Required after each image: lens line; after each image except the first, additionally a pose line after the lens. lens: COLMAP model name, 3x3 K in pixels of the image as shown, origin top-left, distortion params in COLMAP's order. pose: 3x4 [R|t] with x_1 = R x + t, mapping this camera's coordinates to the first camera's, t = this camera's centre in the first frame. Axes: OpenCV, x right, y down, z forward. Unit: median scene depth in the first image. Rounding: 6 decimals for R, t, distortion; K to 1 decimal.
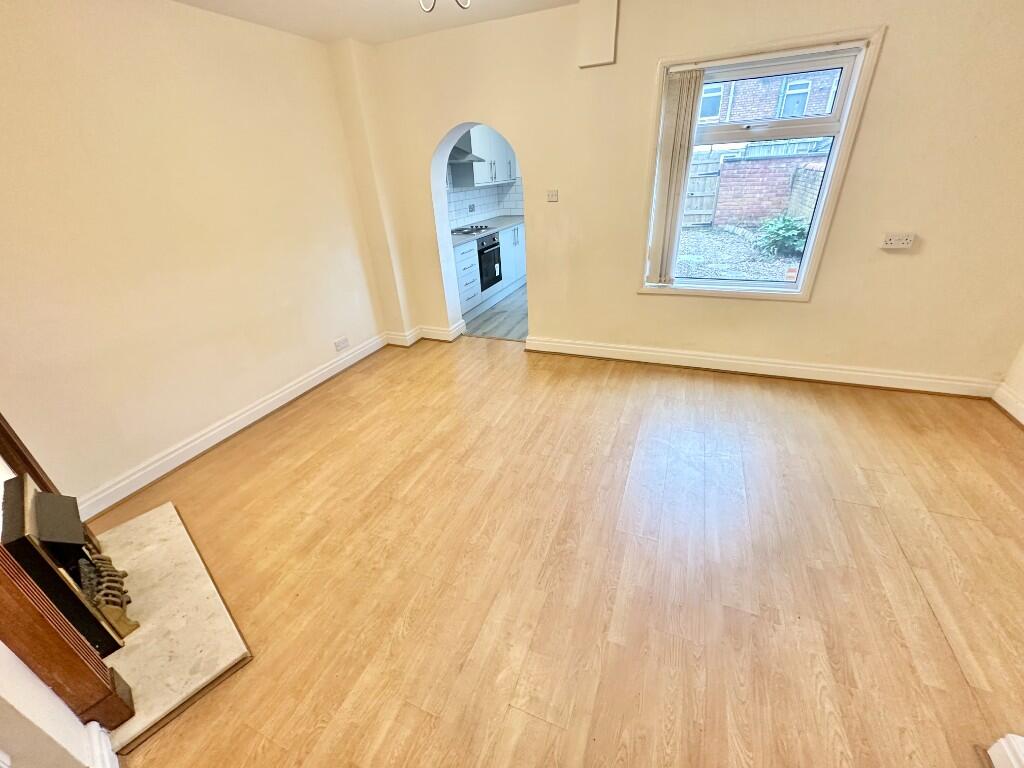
lens RADIAL K [[409.2, 0, 512.0], [0, 409.2, 384.0], [0, 0, 1]] dist [-0.001026, -0.000024]
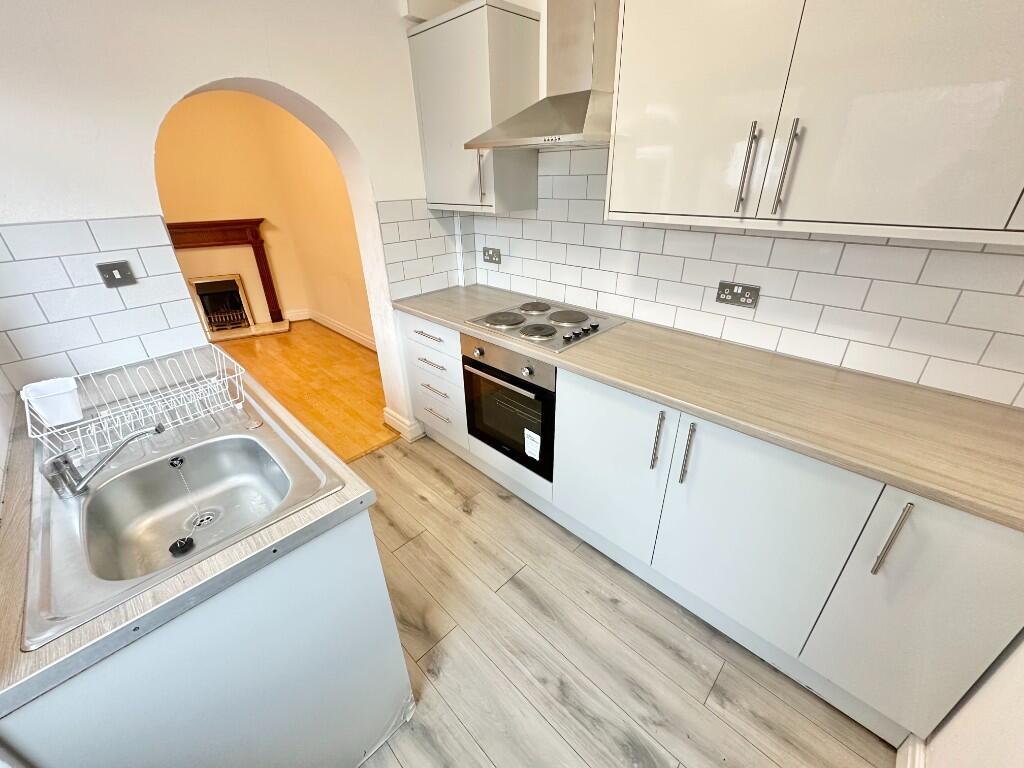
lens RADIAL K [[409.2, 0, 512.0], [0, 409.2, 384.0], [0, 0, 1]] dist [-0.001026, -0.000024]
pose [[-0.377673, 0.479112, -0.792348, 0.298660], [-0.385354, 0.696766, 0.604995, -0.683008], [0.841941, 0.533825, -0.078522, 1.269196]]
